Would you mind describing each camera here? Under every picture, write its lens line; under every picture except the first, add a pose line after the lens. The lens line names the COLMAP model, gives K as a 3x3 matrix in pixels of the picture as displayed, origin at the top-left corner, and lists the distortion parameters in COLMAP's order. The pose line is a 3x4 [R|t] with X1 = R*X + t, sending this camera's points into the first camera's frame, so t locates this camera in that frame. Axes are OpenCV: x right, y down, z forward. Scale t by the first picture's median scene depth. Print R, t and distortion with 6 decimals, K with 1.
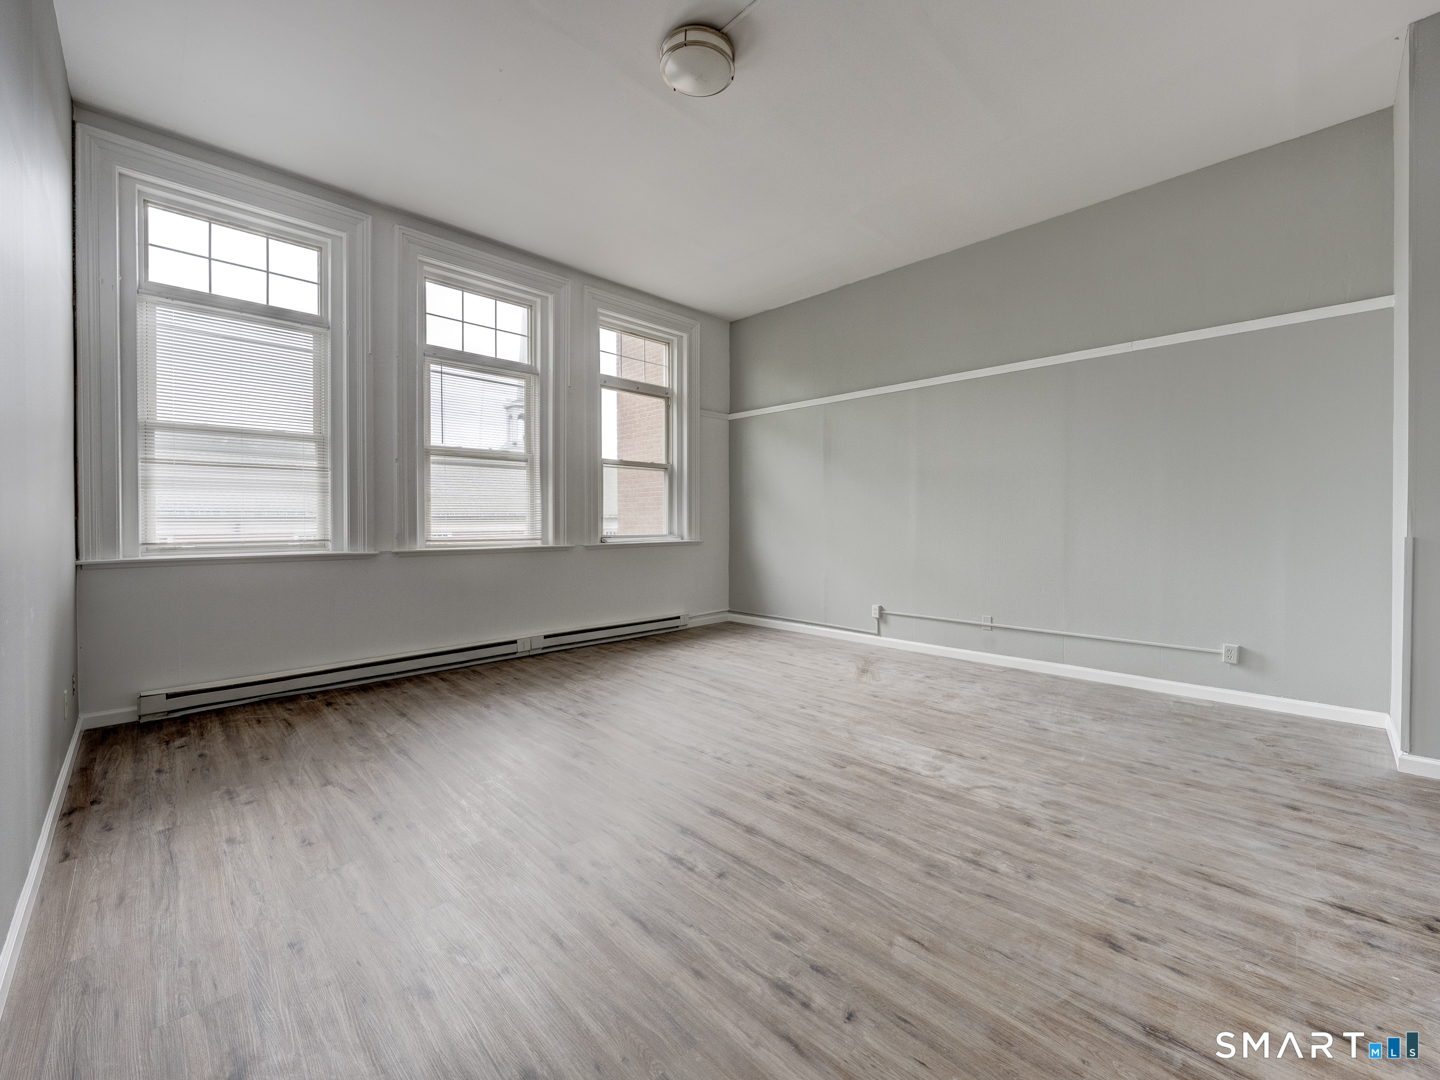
lens RADIAL K [[595.8, 0, 732.7], [0, 595.8, 520.9], [0, 0, 1]] dist [-0.007692, -0.000141]
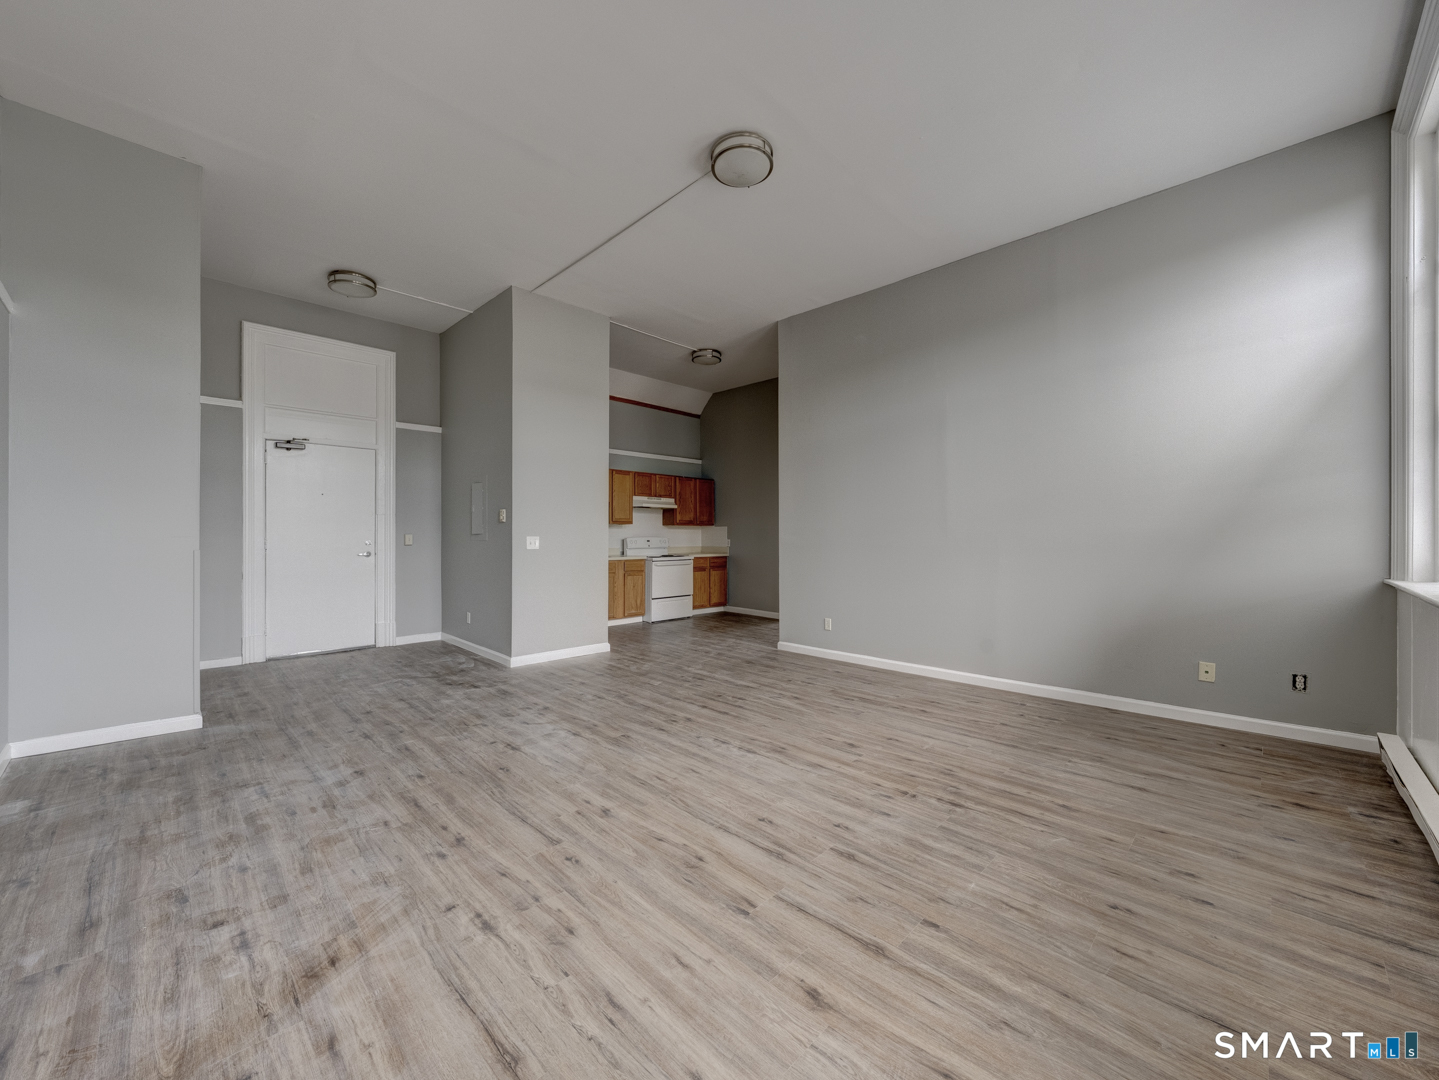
lens RADIAL K [[562.5, 0, 727.7], [0, 562.5, 542.7], [0, 0, 1]] dist [-0.004691, -0.000570]
pose [[-0.999970, -0.000294, -0.007691, -0.020156], [-0.000401, 0.999903, 0.013927, -0.001786], [0.007687, 0.013930, -0.999873, 1.940093]]
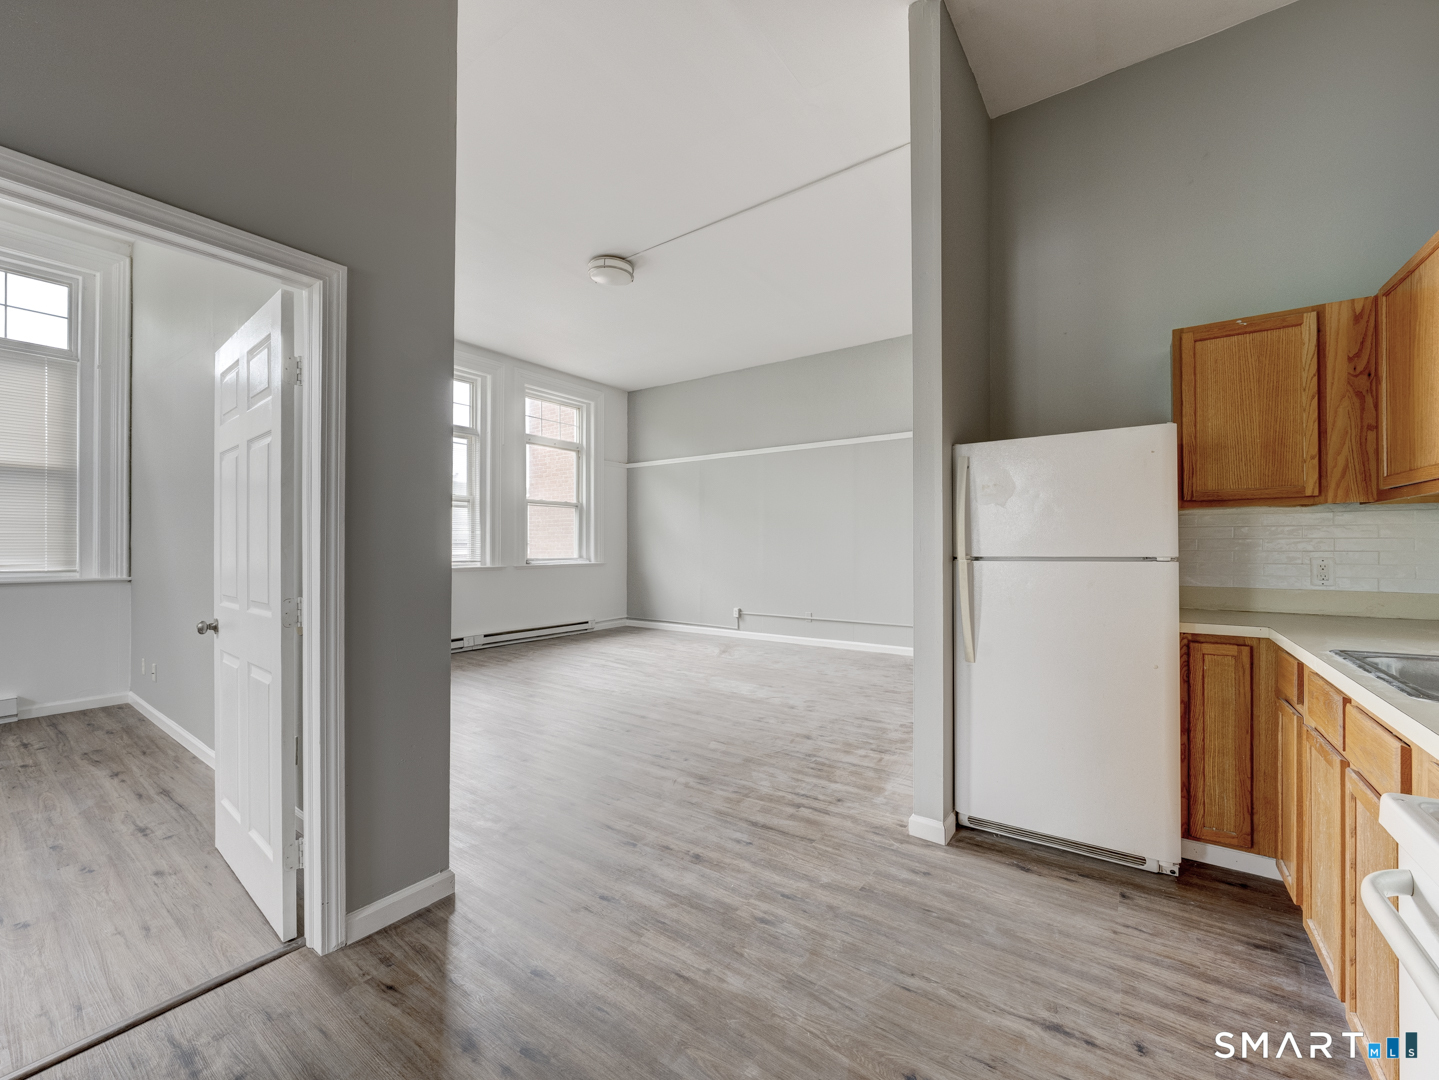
lens RADIAL K [[595.4, 0, 722.4], [0, 595.4, 542.0], [0, 0, 1]] dist [-0.007692, -0.000141]
pose [[0.987248, -0.001407, 0.159183, -0.014551], [0.002519, 0.999974, -0.006780, -0.001670], [-0.159169, 0.007094, 0.987226, -0.600658]]
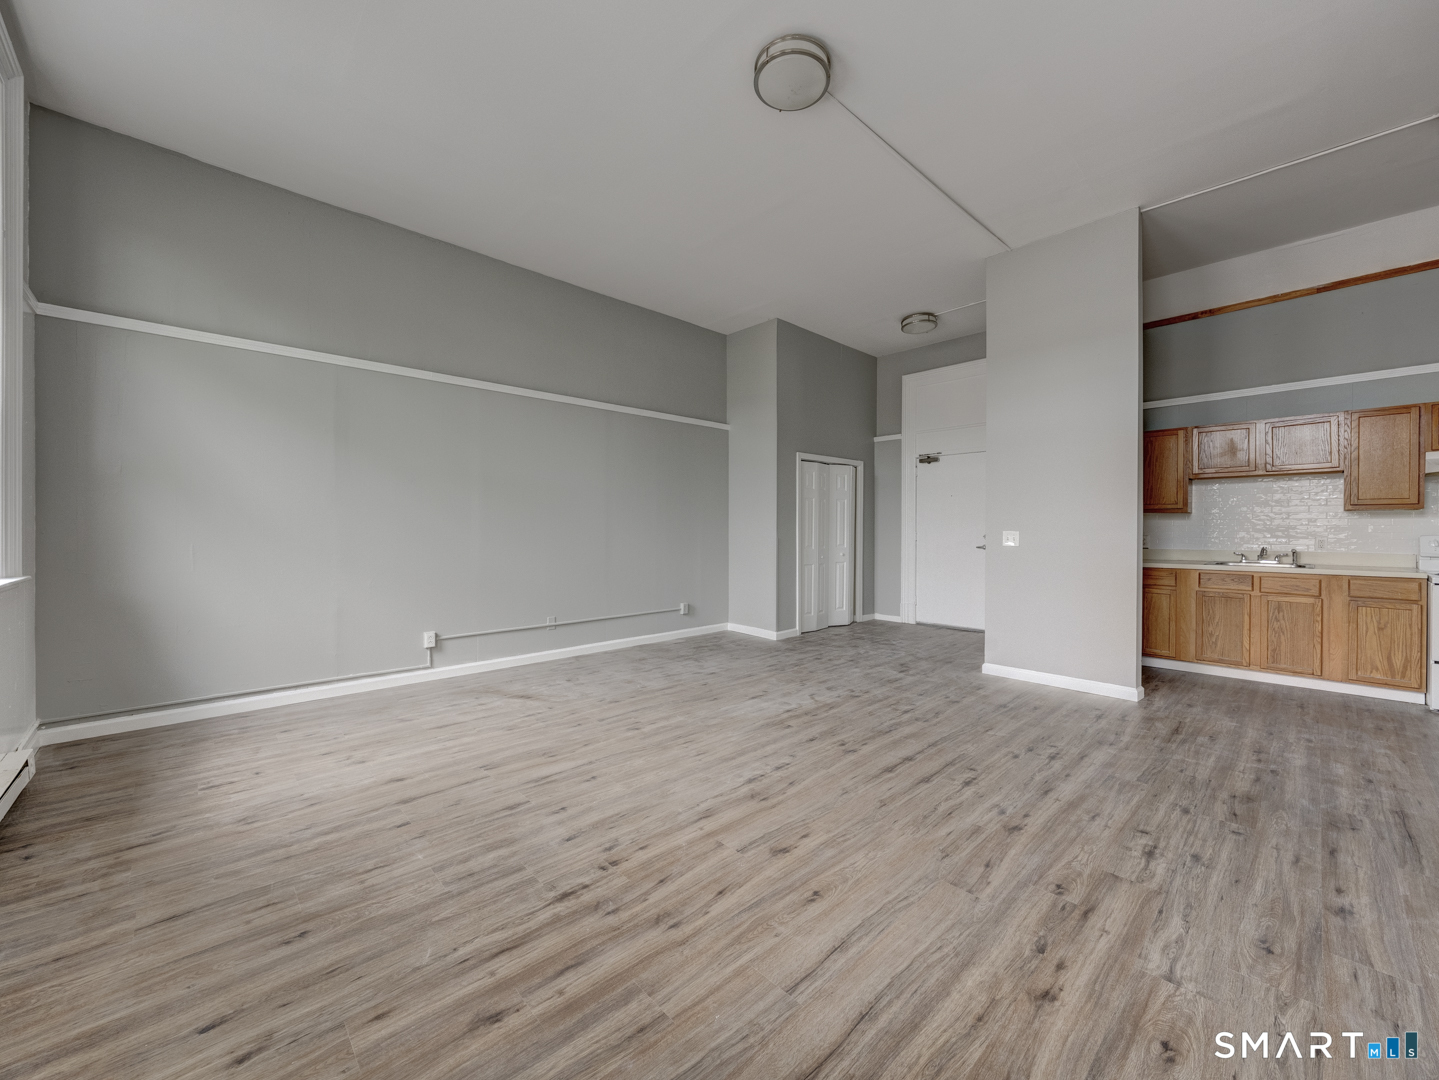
lens RADIAL K [[562.5, 0, 718.8], [0, 562.5, 544.4], [0, 0, 1]] dist [-0.004691, -0.000570]
pose [[0.030410, -0.025762, 0.999205, -0.894799], [-0.001480, 0.999666, 0.025819, -0.000033], [-0.999536, -0.002264, 0.030362, 1.000474]]
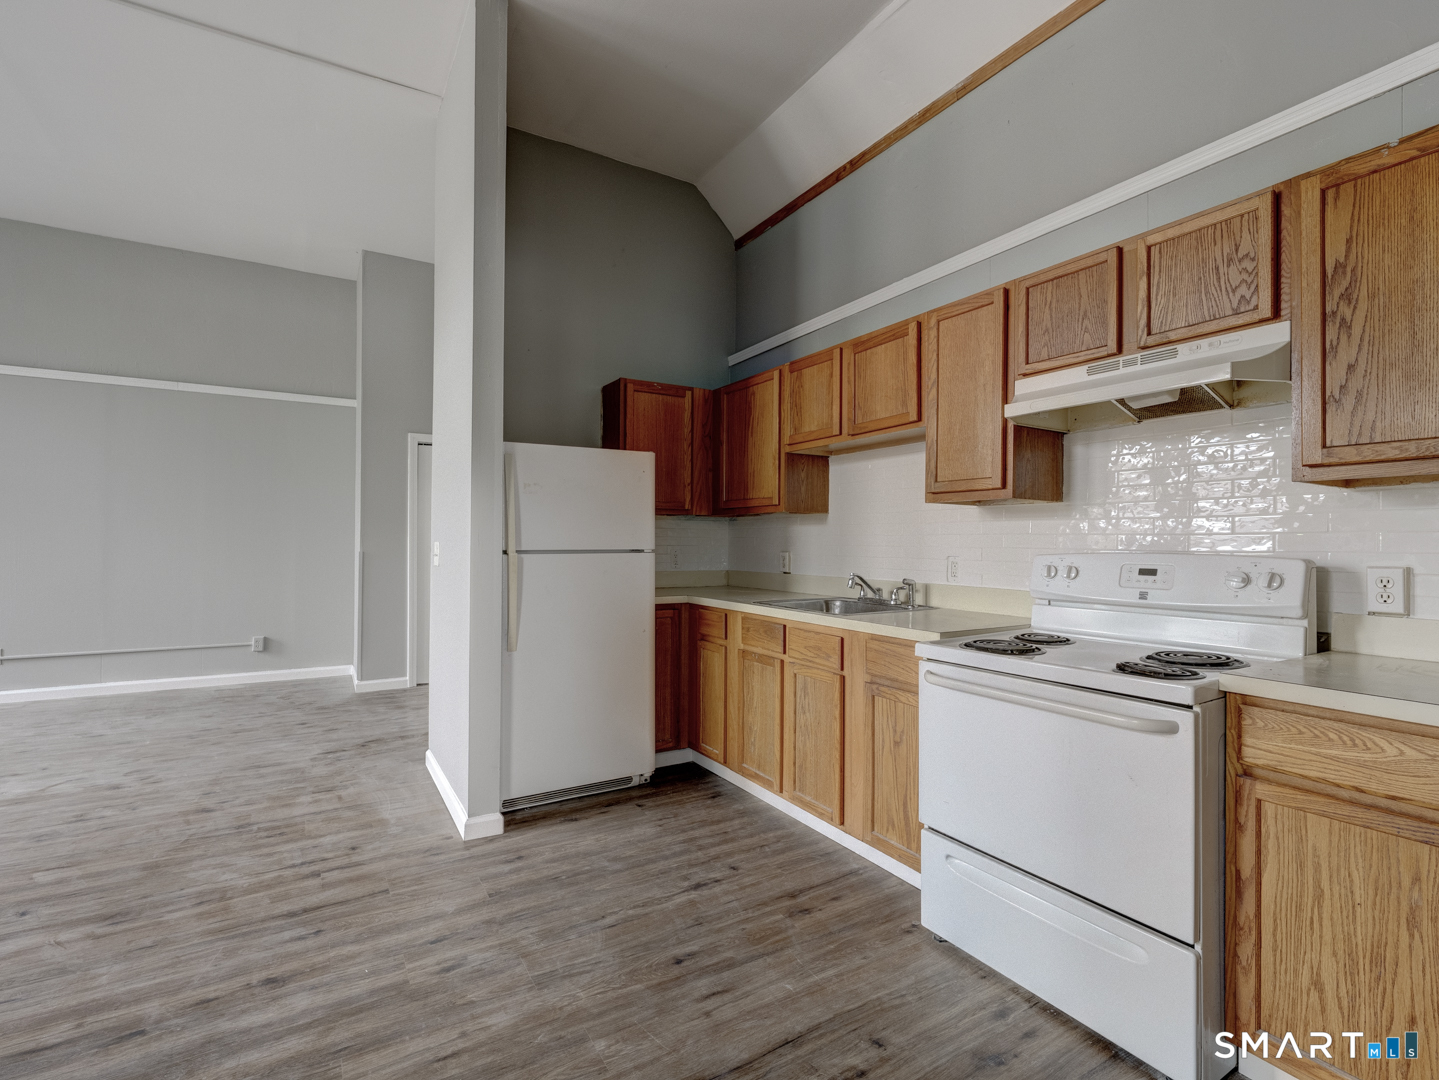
lens RADIAL K [[682.6, 0, 719.5], [0, 682.6, 545.0], [0, 0, 1]] dist [-0.009104, 0.003524]
pose [[0.250563, -0.002031, 0.968098, -0.393289], [-0.005571, 0.999978, 0.003540, 0.000138], [-0.968084, -0.006280, 0.250546, -0.393830]]
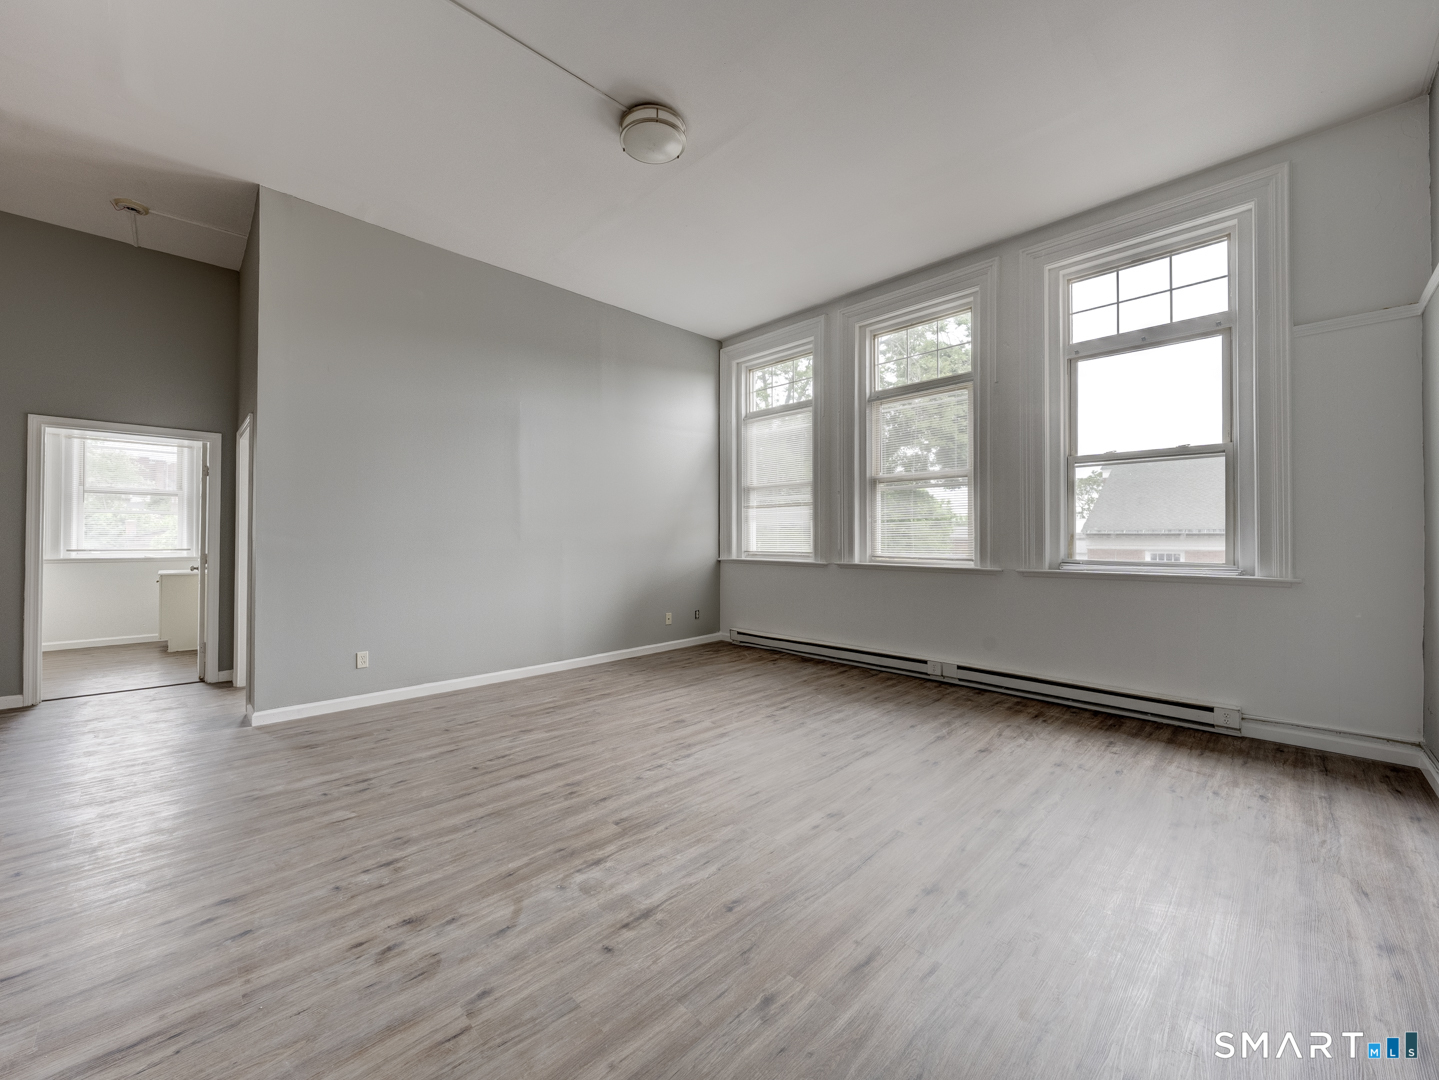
lens RADIAL K [[562.5, 0, 710.3], [0, 562.5, 558.0], [0, 0, 1]] dist [-0.004691, -0.000570]
pose [[-0.022758, 0.036538, -0.999073, 0.893098], [-0.001788, 0.999329, 0.036588, -0.006598], [0.999739, 0.002619, -0.022677, 1.037000]]
